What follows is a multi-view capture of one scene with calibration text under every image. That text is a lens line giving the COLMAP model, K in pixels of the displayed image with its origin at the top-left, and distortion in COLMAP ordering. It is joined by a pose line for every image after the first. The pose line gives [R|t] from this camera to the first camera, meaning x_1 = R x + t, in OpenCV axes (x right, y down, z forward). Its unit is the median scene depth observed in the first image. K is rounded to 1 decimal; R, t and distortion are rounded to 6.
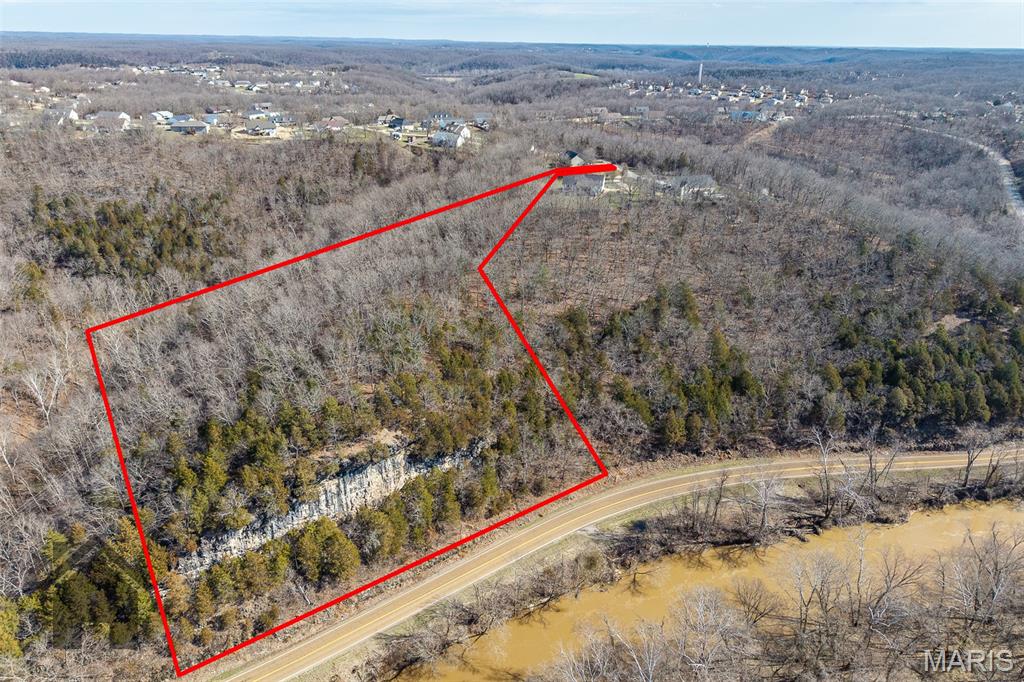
lens RADIAL K [[691.5, 0, 510.8], [0, 691.5, 343.0], [0, 0, 1]] dist [0.009249, -0.003912]
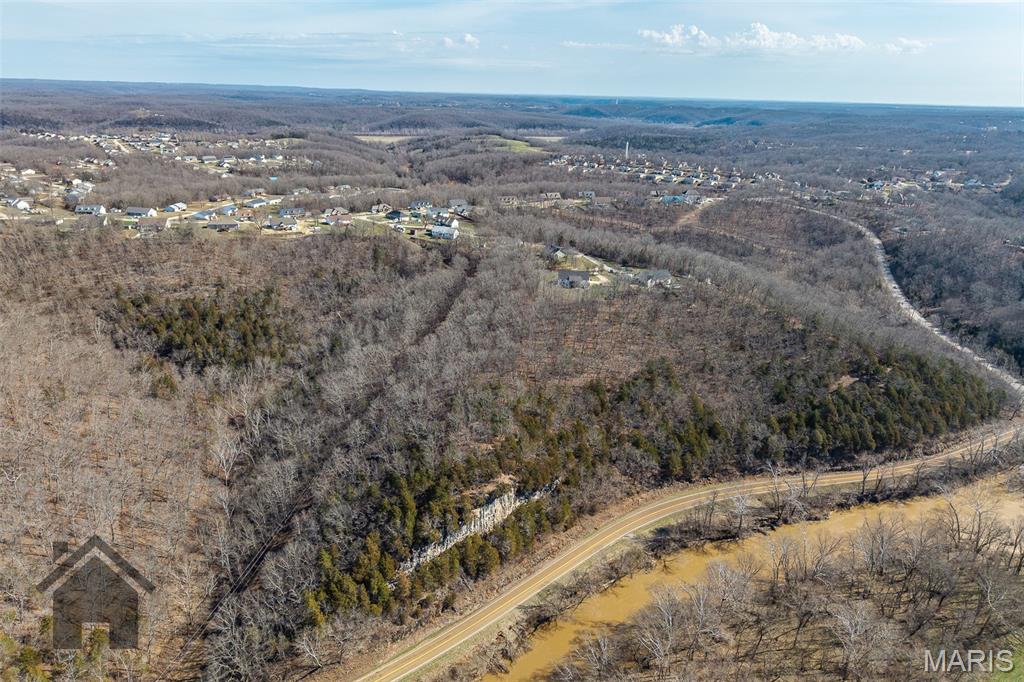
lens RADIAL K [[693.5, 0, 514.5], [0, 693.5, 337.3], [0, 0, 1]] dist [0.025287, -0.025142]
pose [[0.992342, -0.027792, 0.120356, -0.270980], [0.036028, 0.997115, -0.066806, -0.059140], [-0.118152, 0.070631, 0.990480, -0.437643]]
